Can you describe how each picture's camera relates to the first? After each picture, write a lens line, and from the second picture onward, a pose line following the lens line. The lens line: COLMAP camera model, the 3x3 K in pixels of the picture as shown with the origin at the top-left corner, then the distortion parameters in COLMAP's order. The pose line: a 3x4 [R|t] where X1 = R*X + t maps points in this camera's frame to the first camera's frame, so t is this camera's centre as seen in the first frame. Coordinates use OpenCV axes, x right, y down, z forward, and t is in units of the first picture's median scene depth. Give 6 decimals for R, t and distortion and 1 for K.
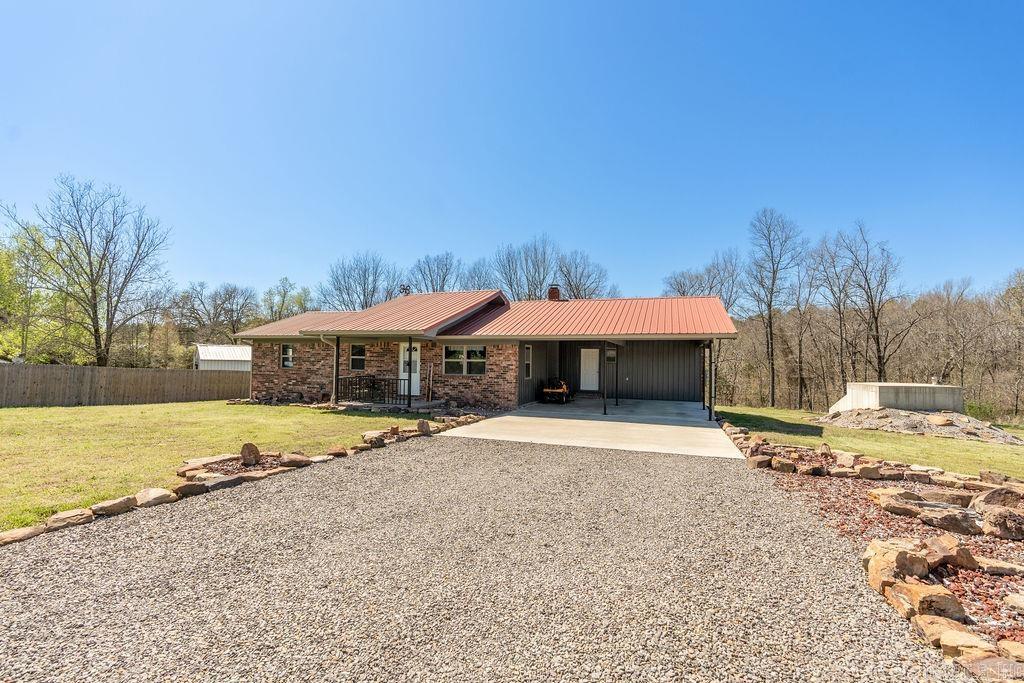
lens RADIAL K [[486.2, 0, 512.0], [0, 486.2, 341.5], [0, 0, 1]] dist [-0.001653, -0.000018]
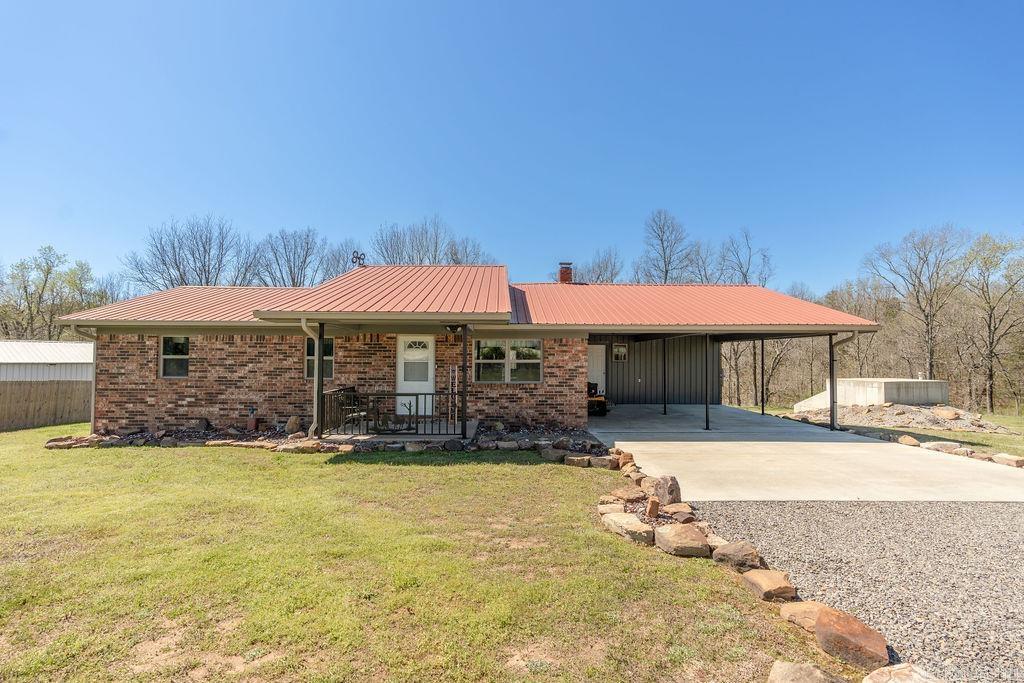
lens RADIAL K [[486.2, 0, 512.0], [0, 486.2, 341.5], [0, 0, 1]] dist [-0.001653, -0.000018]
pose [[0.934834, 0.003202, 0.355069, -0.314045], [-0.005176, 0.999976, 0.004610, 0.007344], [-0.355046, -0.006147, 0.934829, 0.334570]]
